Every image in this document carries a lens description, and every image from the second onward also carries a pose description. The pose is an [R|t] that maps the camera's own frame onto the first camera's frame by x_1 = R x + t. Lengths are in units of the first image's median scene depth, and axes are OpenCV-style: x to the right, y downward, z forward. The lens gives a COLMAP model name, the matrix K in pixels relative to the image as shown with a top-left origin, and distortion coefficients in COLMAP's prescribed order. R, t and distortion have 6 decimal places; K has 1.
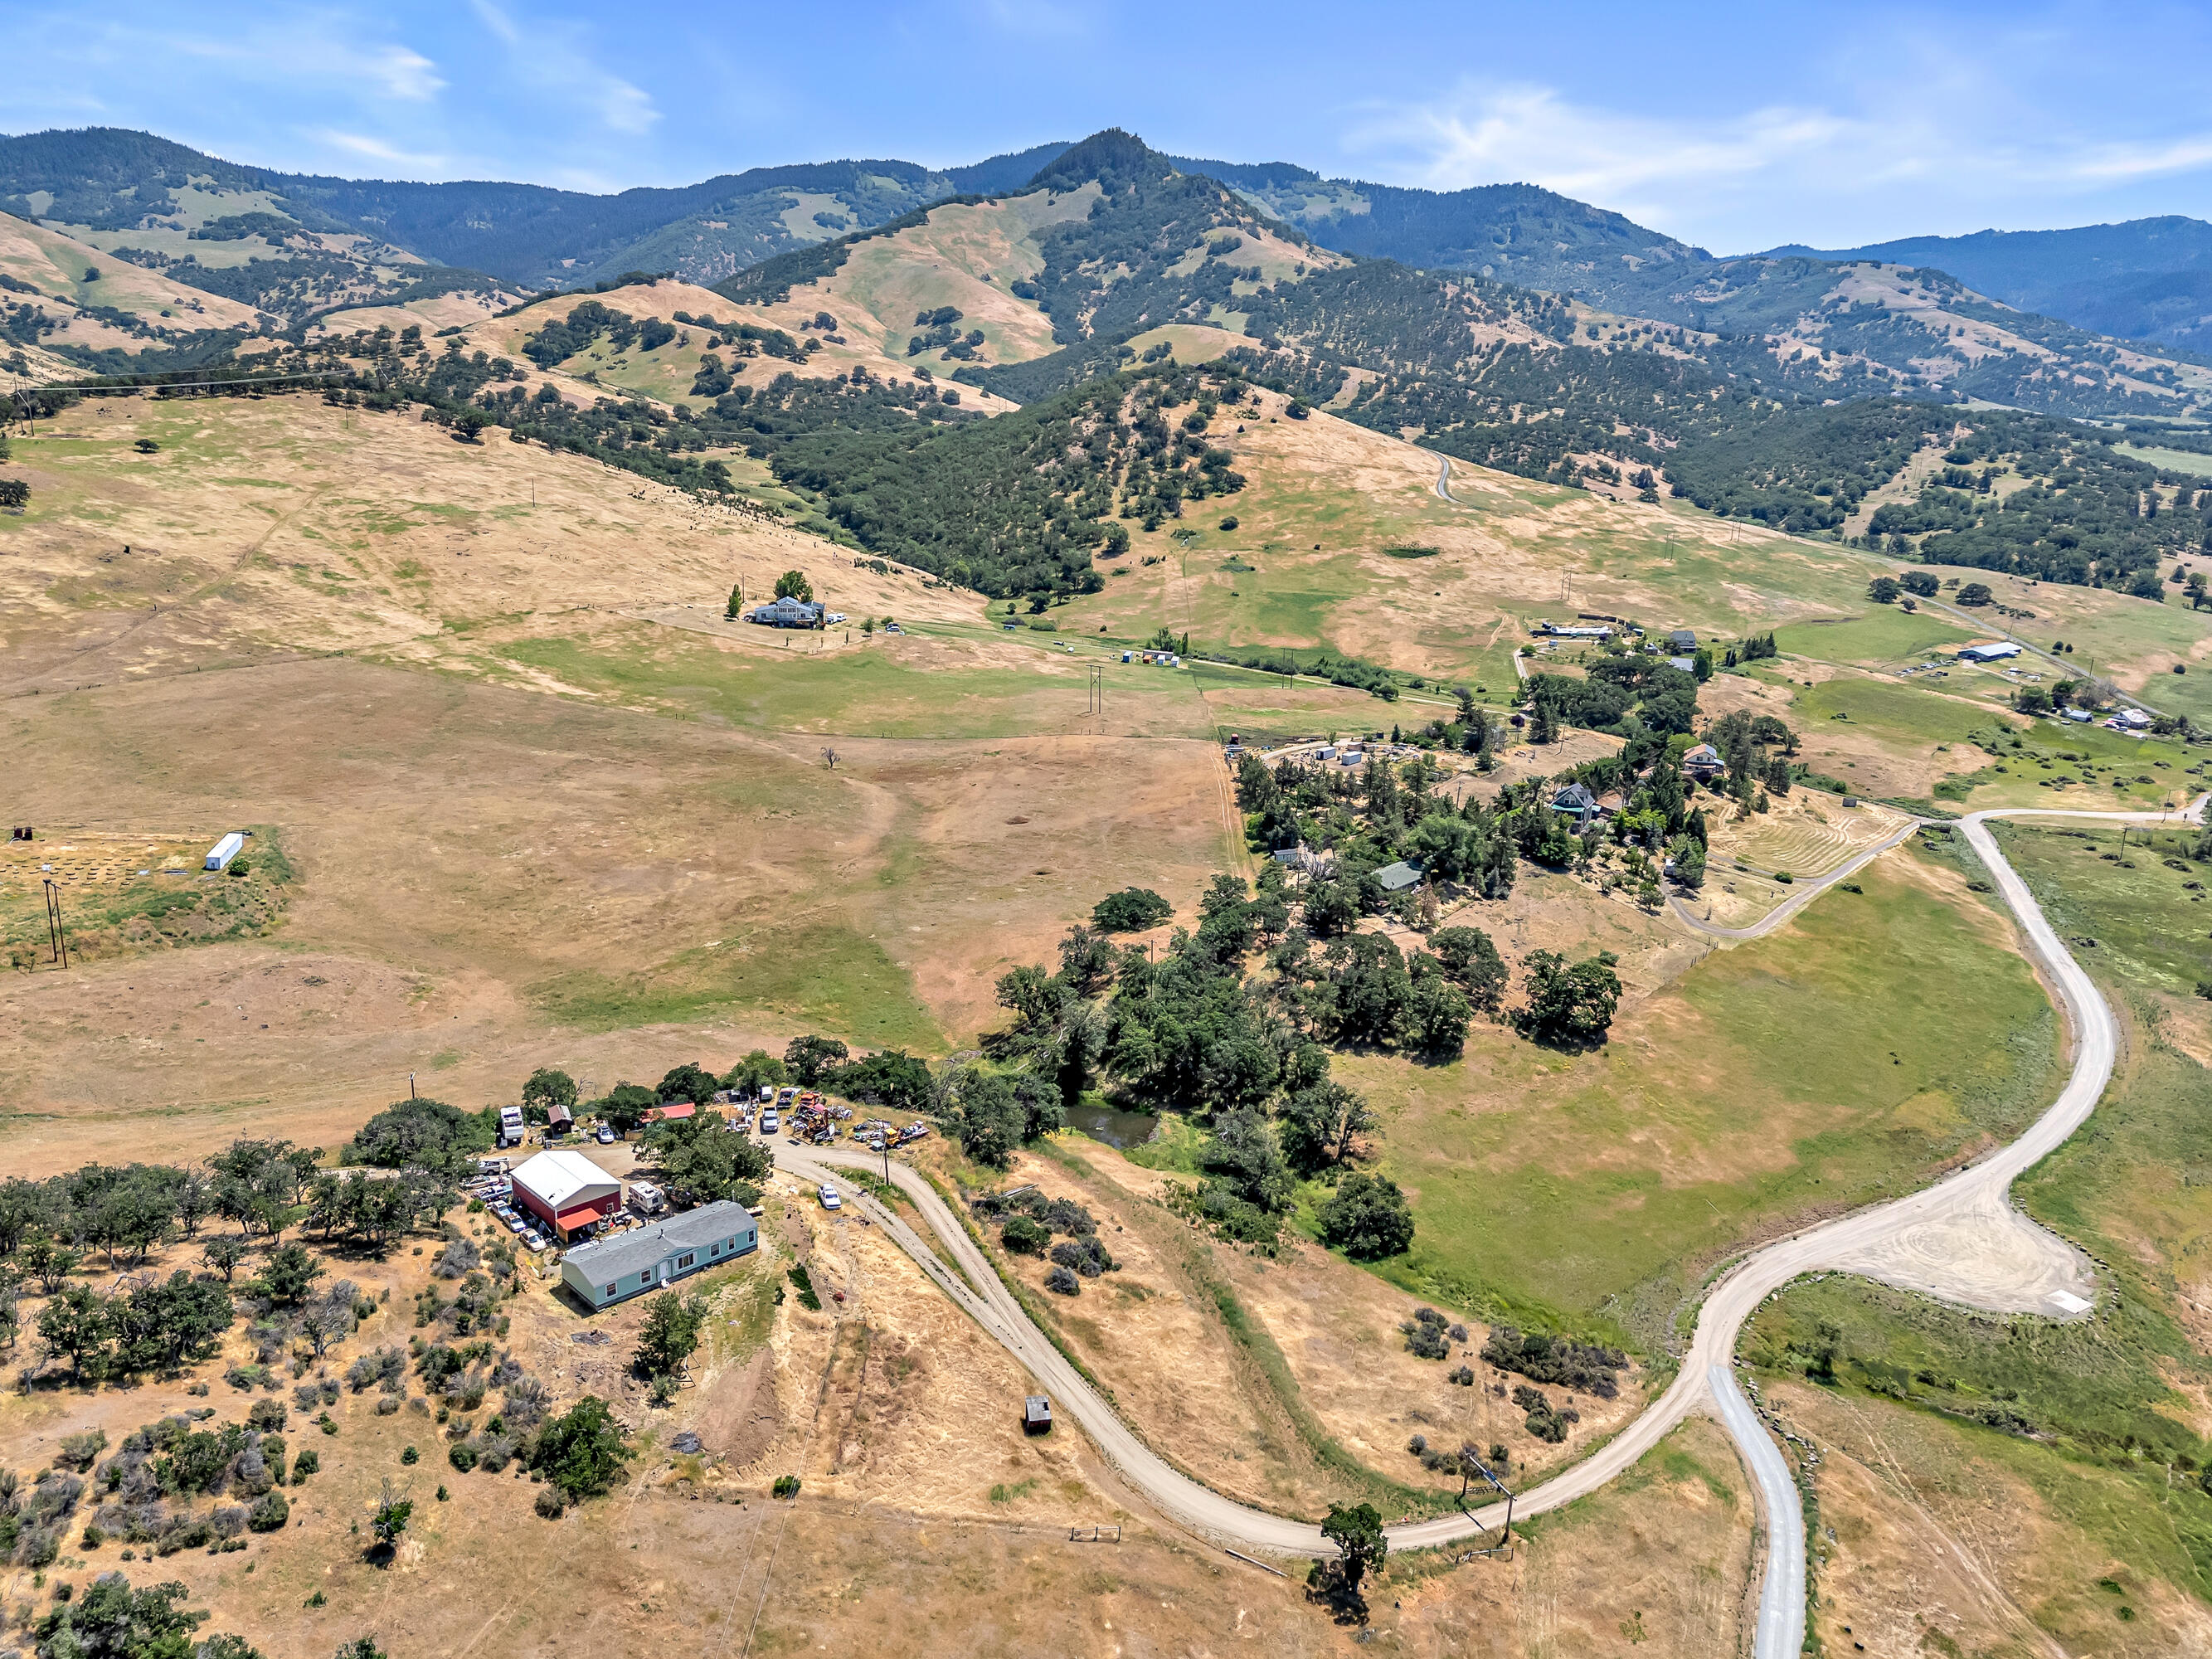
lens RADIAL K [[1648.2, 0, 1101.2], [0, 1648.2, 835.7], [0, 0, 1]] dist [0.075162, -0.077296]
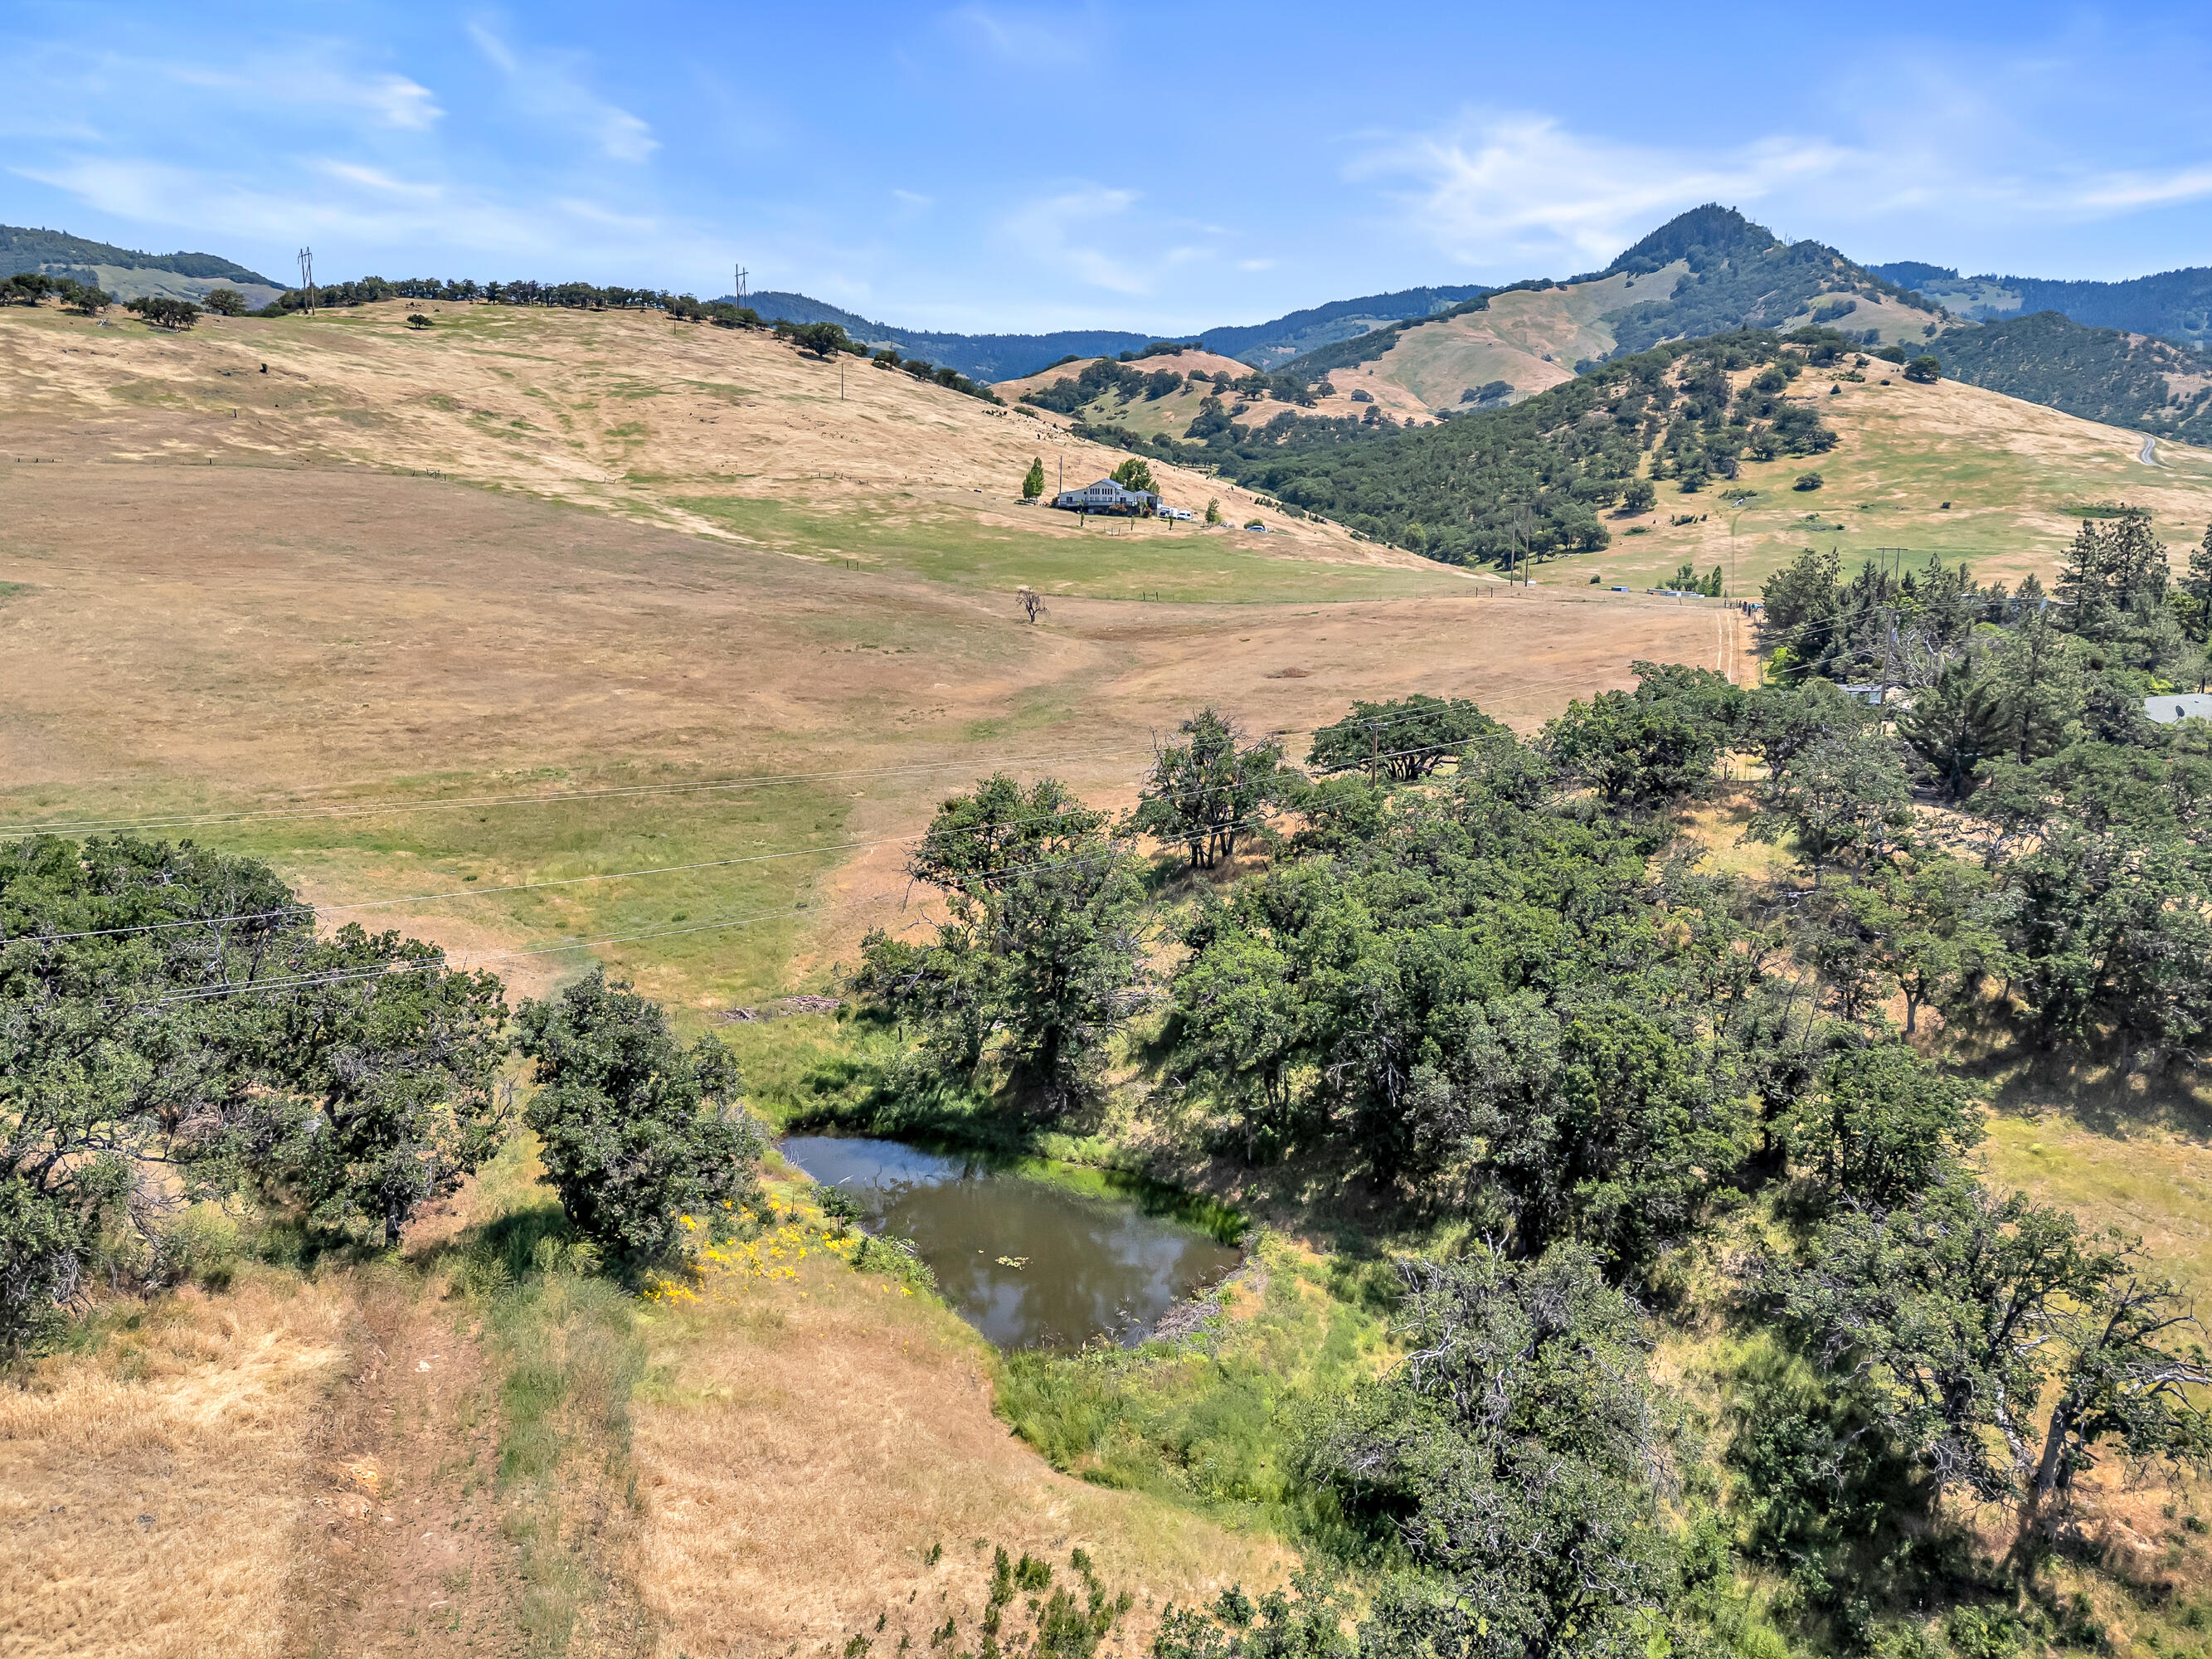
lens RADIAL K [[1648.2, 0, 1104.3], [0, 1648.2, 821.8], [0, 0, 1]] dist [0.075162, -0.077296]
pose [[0.944770, 0.052860, -0.323444, 0.054331], [-0.083493, 0.993164, -0.081569, 0.071505], [0.316922, 0.104069, 0.942725, 0.417929]]
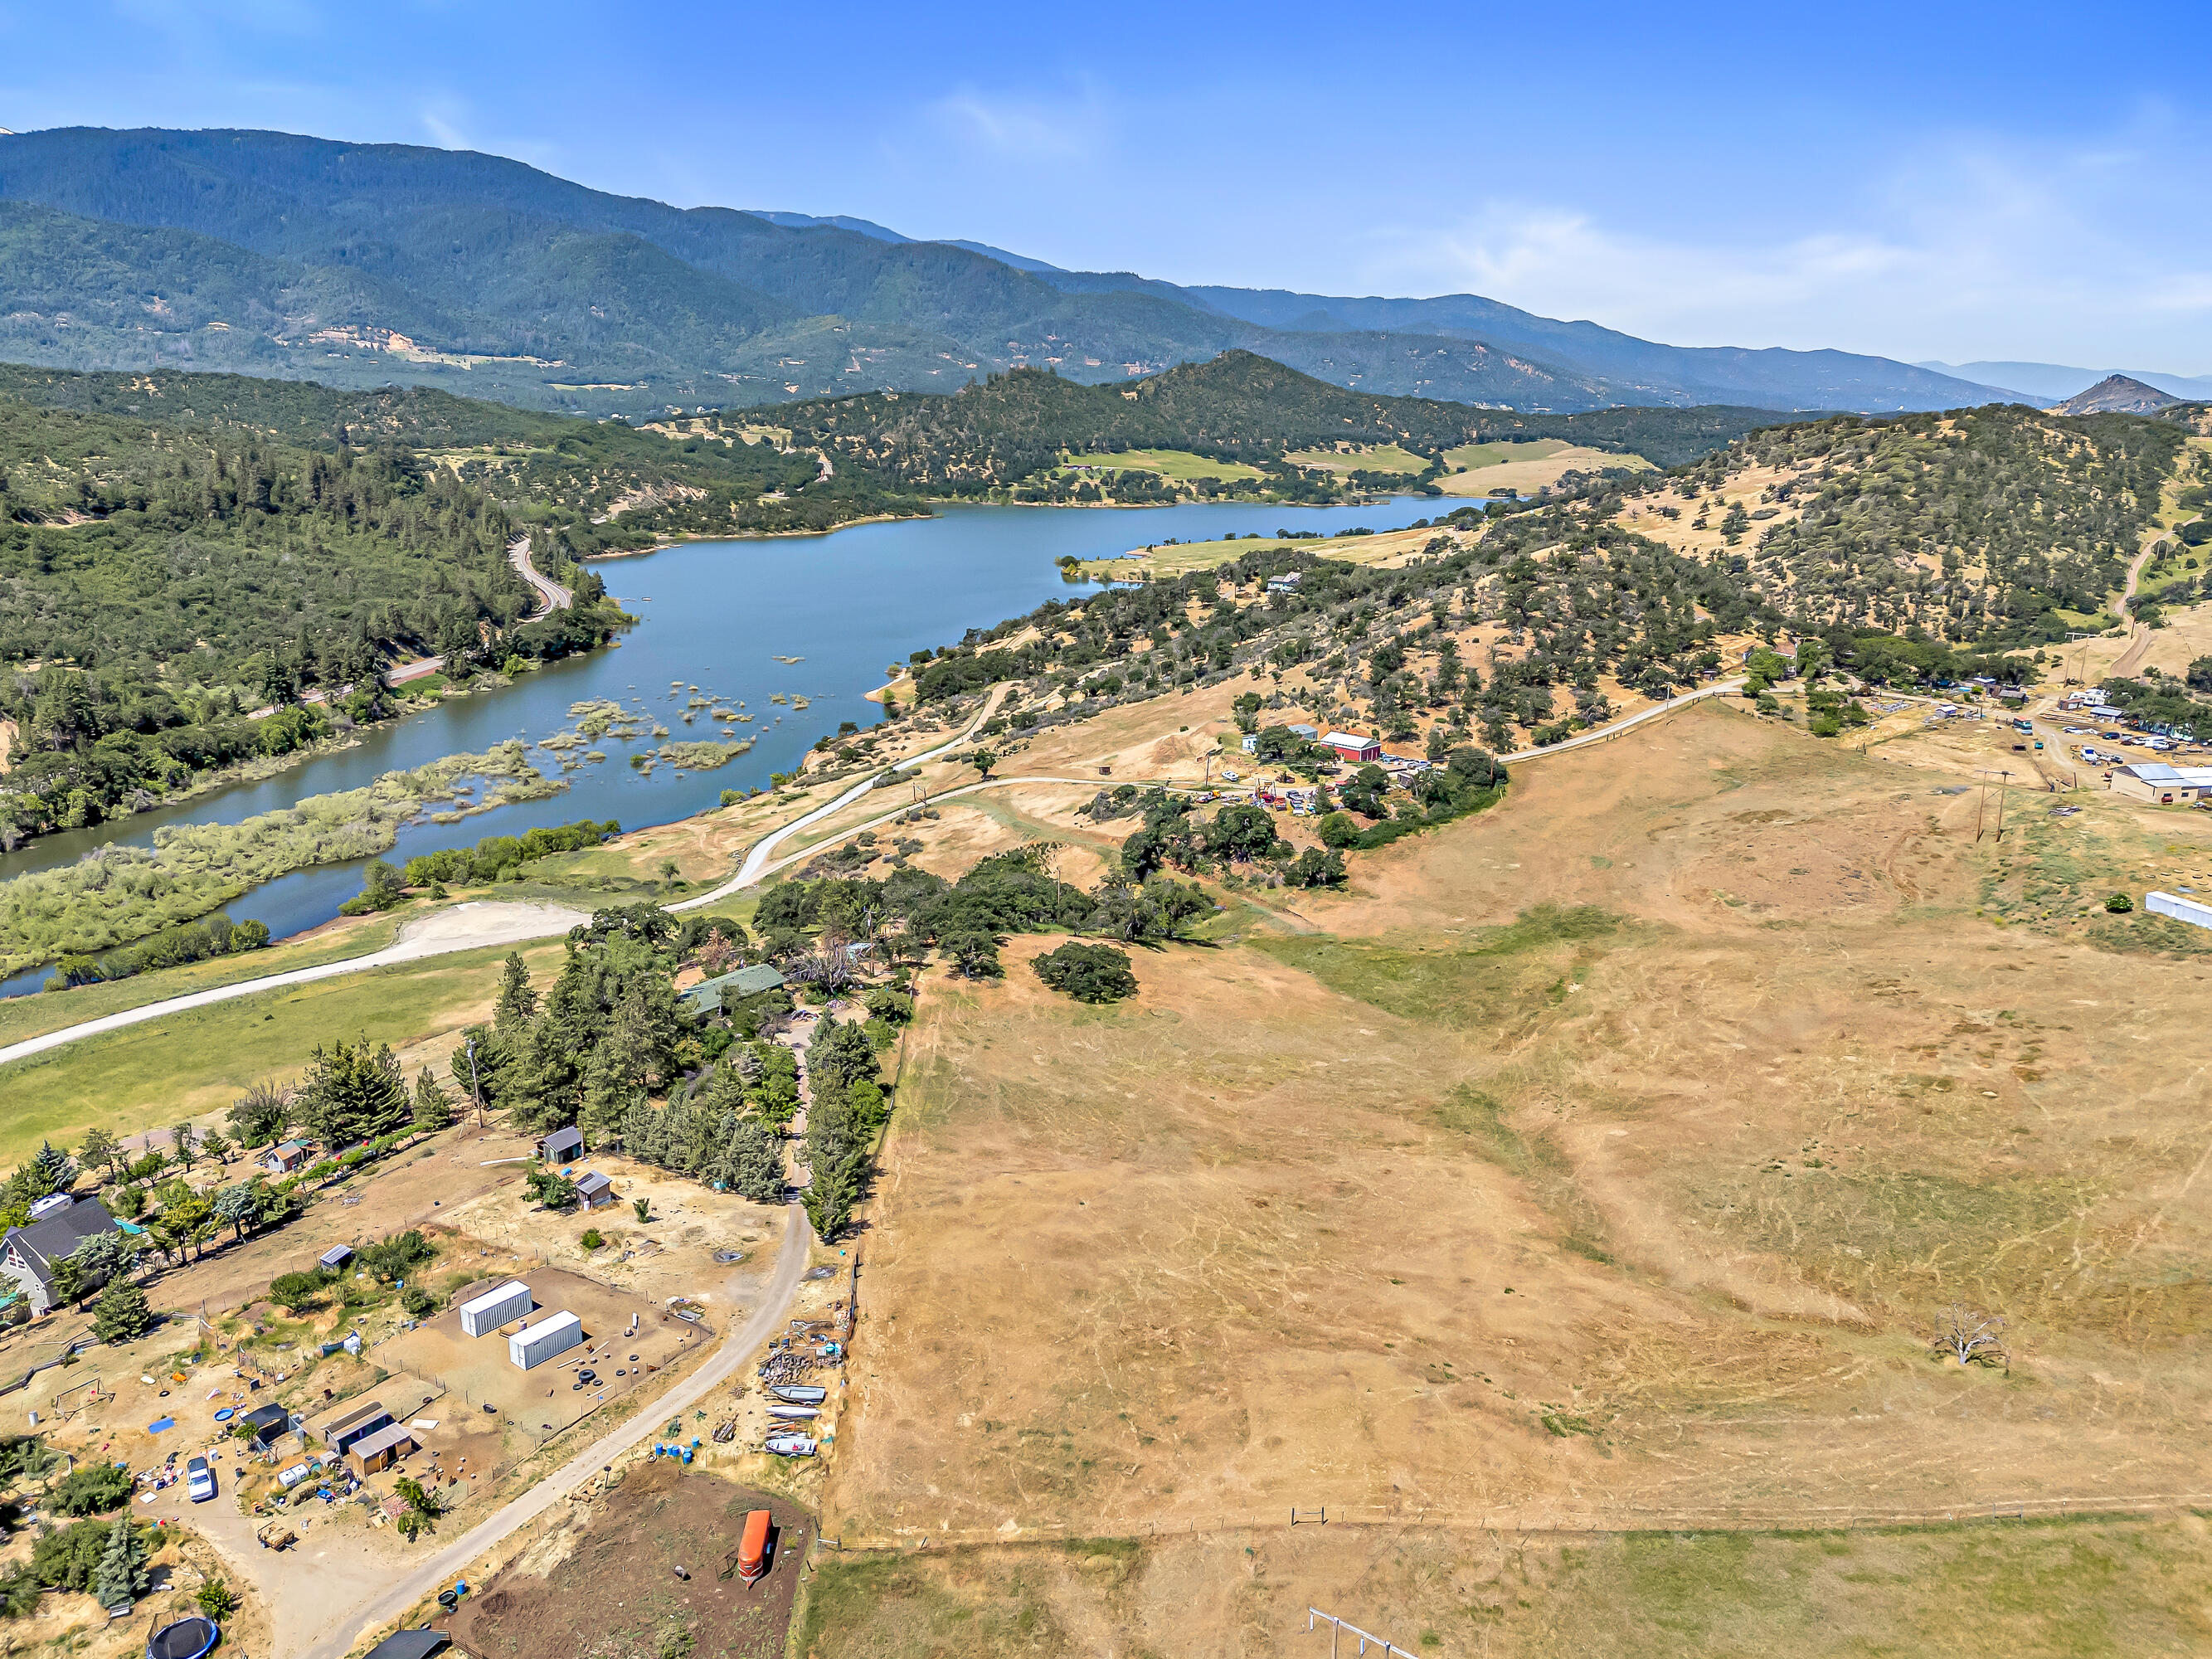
lens RADIAL K [[1648.2, 0, 1107.4], [0, 1648.2, 837.0], [0, 0, 1]] dist [0.075162, -0.077296]
pose [[-0.997934, -0.005849, -0.063985, 0.041132], [-0.037894, 0.857797, 0.512589, -0.295334], [0.051888, 0.513955, -0.856246, 1.154017]]
